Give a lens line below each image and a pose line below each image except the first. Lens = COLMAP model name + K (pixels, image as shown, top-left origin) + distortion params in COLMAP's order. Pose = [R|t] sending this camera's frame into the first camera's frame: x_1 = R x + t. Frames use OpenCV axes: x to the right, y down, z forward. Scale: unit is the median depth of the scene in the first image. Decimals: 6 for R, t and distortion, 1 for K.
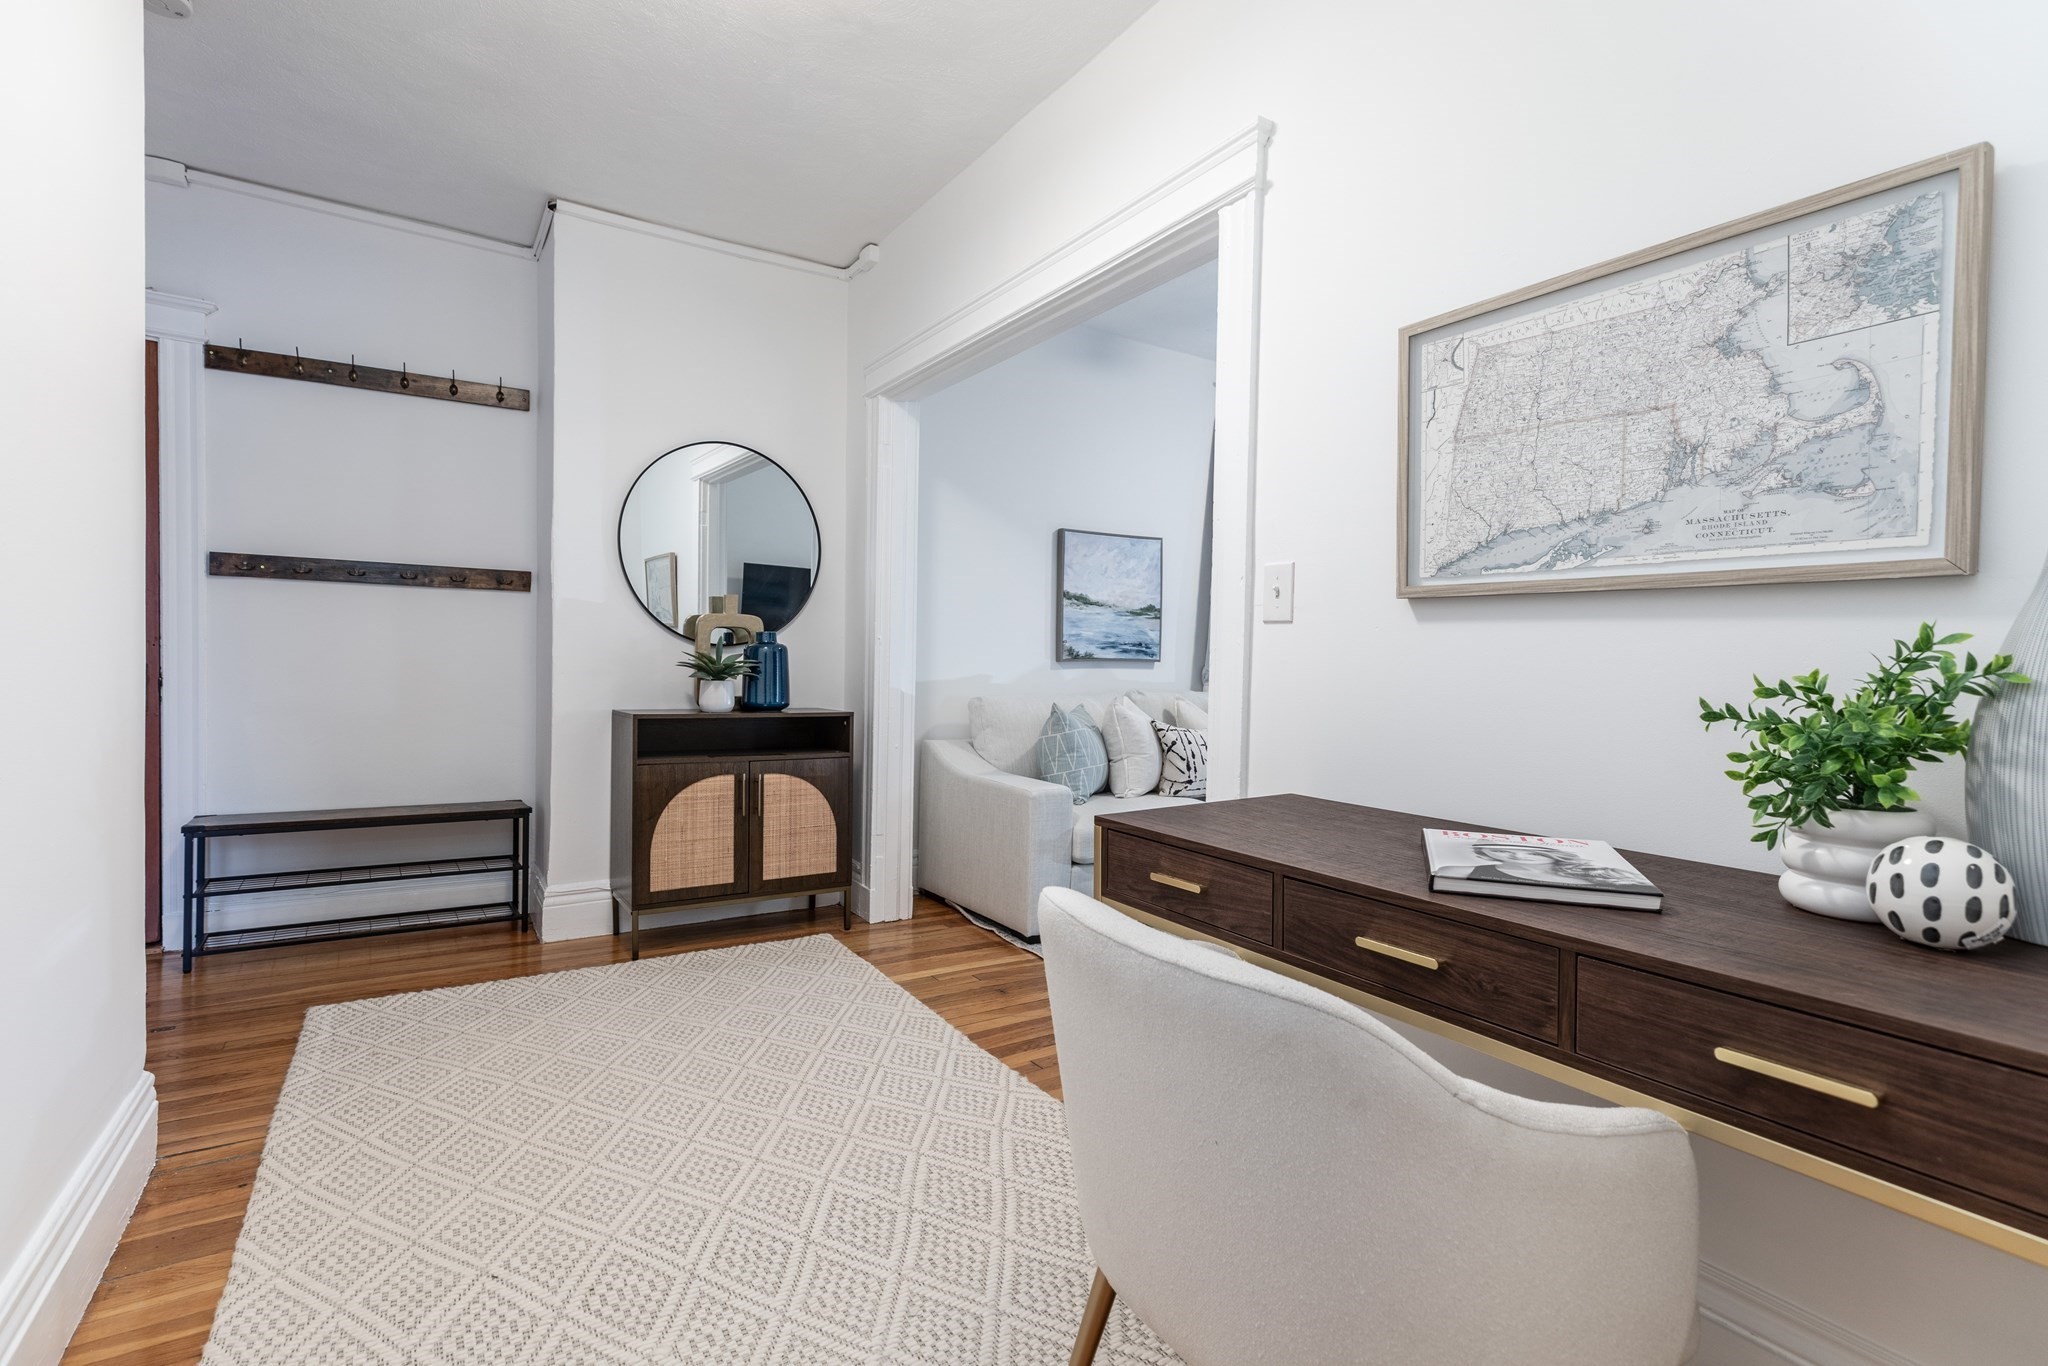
lens RADIAL K [[970.7, 0, 971.6], [0, 970.7, 678.5], [0, 0, 1]] dist [0.008182, -0.000400]
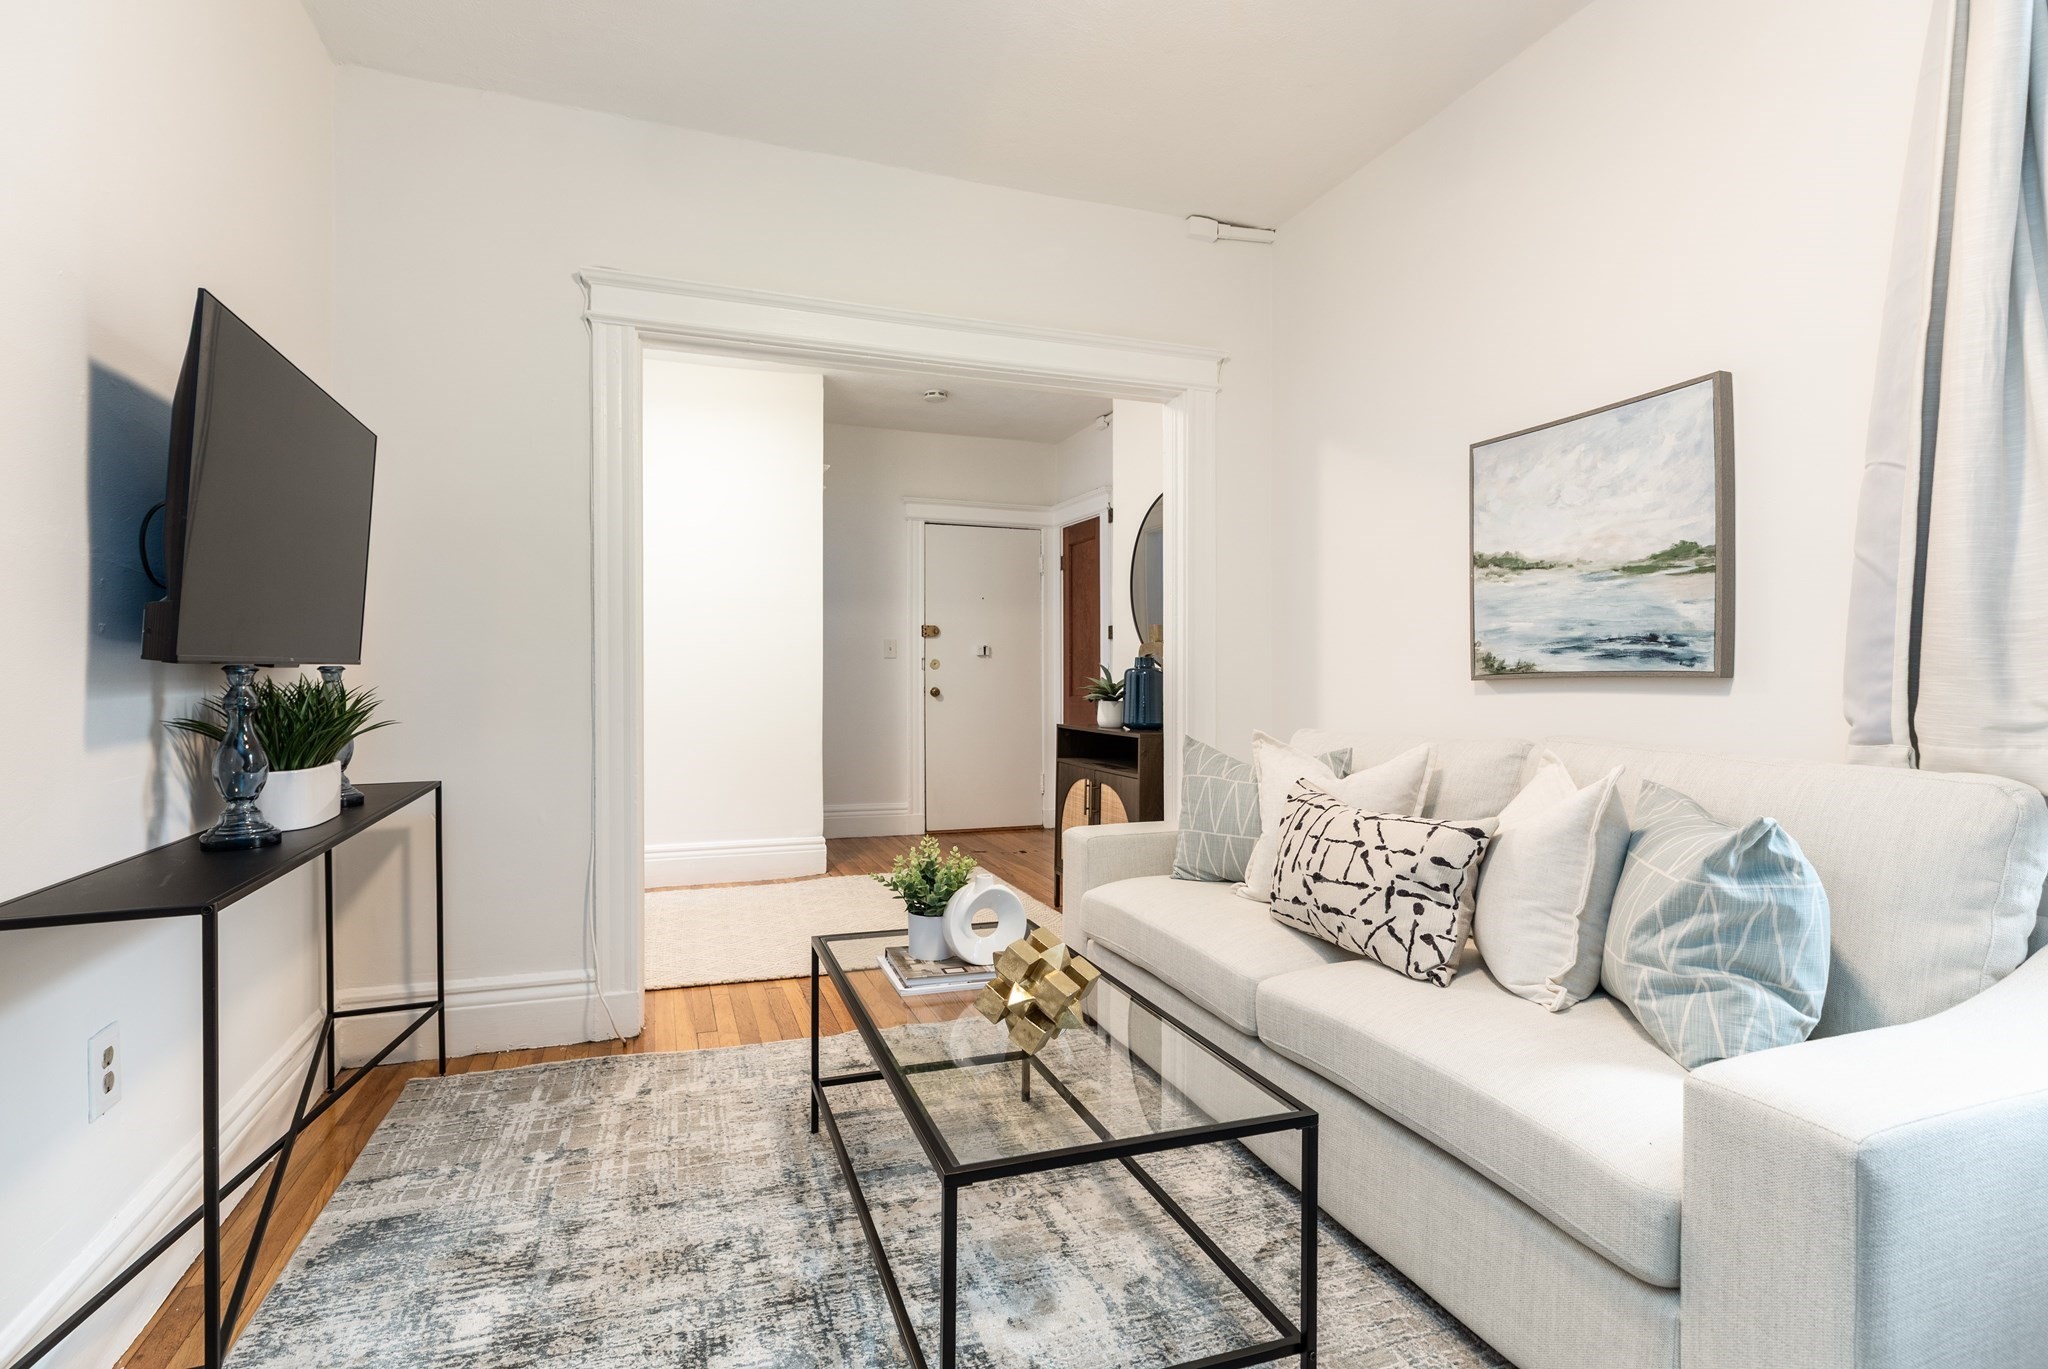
lens RADIAL K [[970.7, 0, 975.9], [0, 970.7, 681.8], [0, 0, 1]] dist [0.008182, -0.000400]
pose [[-0.220972, -0.018334, -0.975108, 0.880118], [-0.027726, 0.999537, -0.012510, -0.002065], [0.974886, 0.024271, -0.221378, 1.057998]]
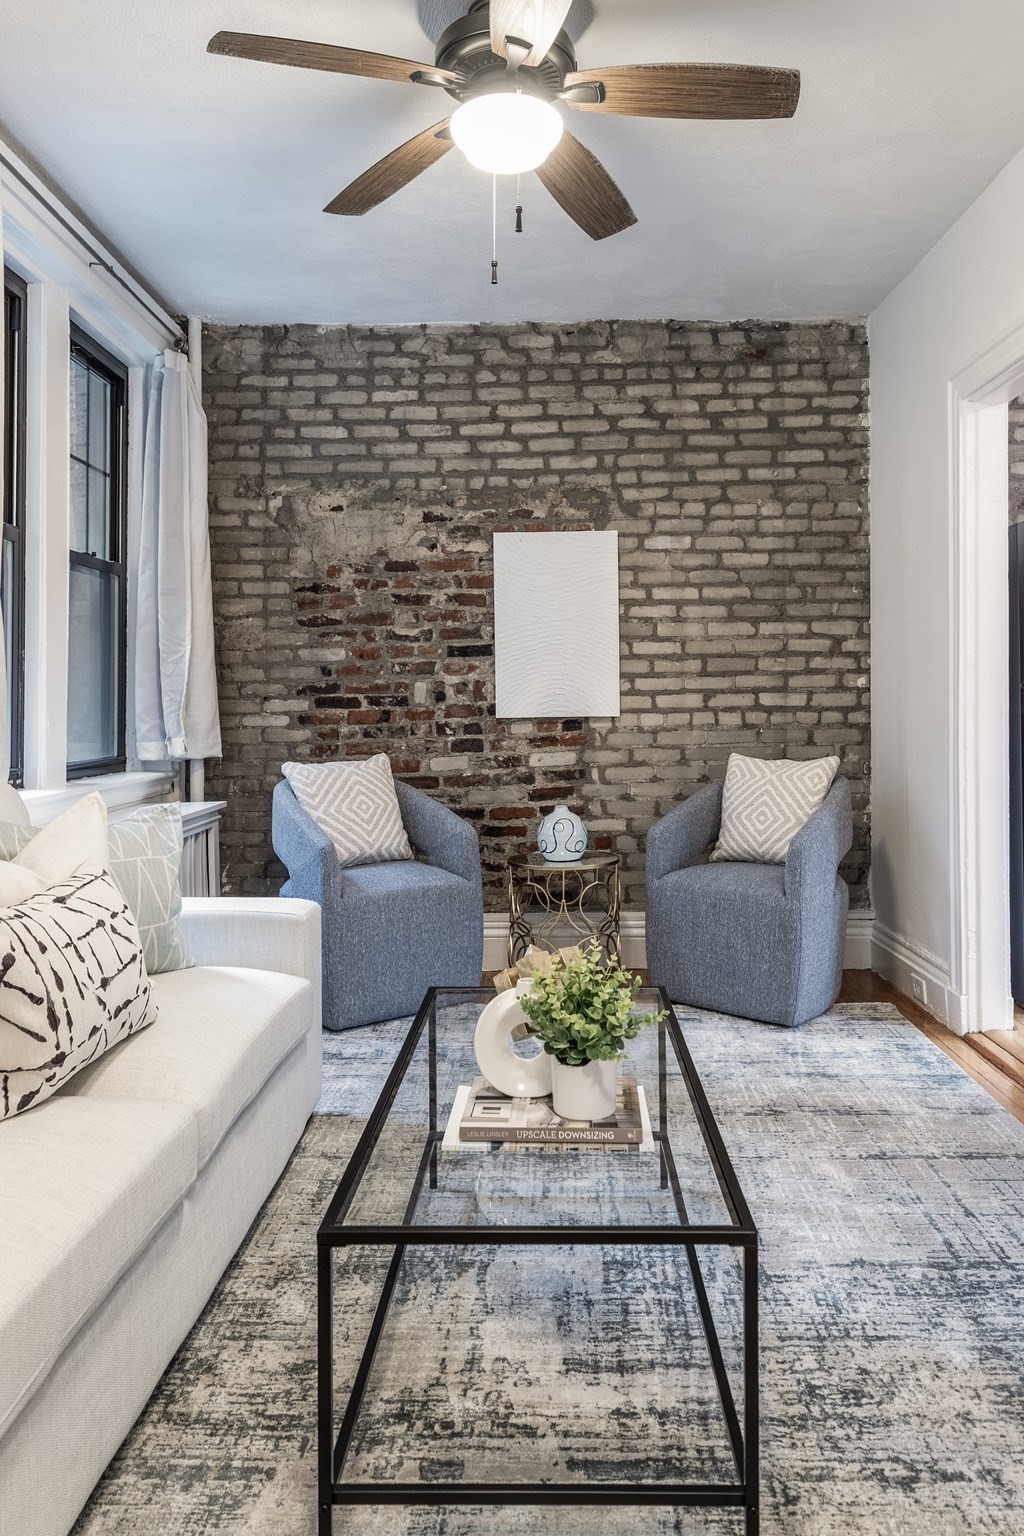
lens RADIAL K [[1068.5, 0, 540.9], [0, 1068.5, 698.8], [0, 0, 1]] dist [0.009499, 0.002774]
pose [[0.517854, -0.018383, 0.855272, -0.022897], [0.028690, 0.999580, 0.004114, -0.026537], [-0.854988, 0.022407, 0.518164, 0.706243]]
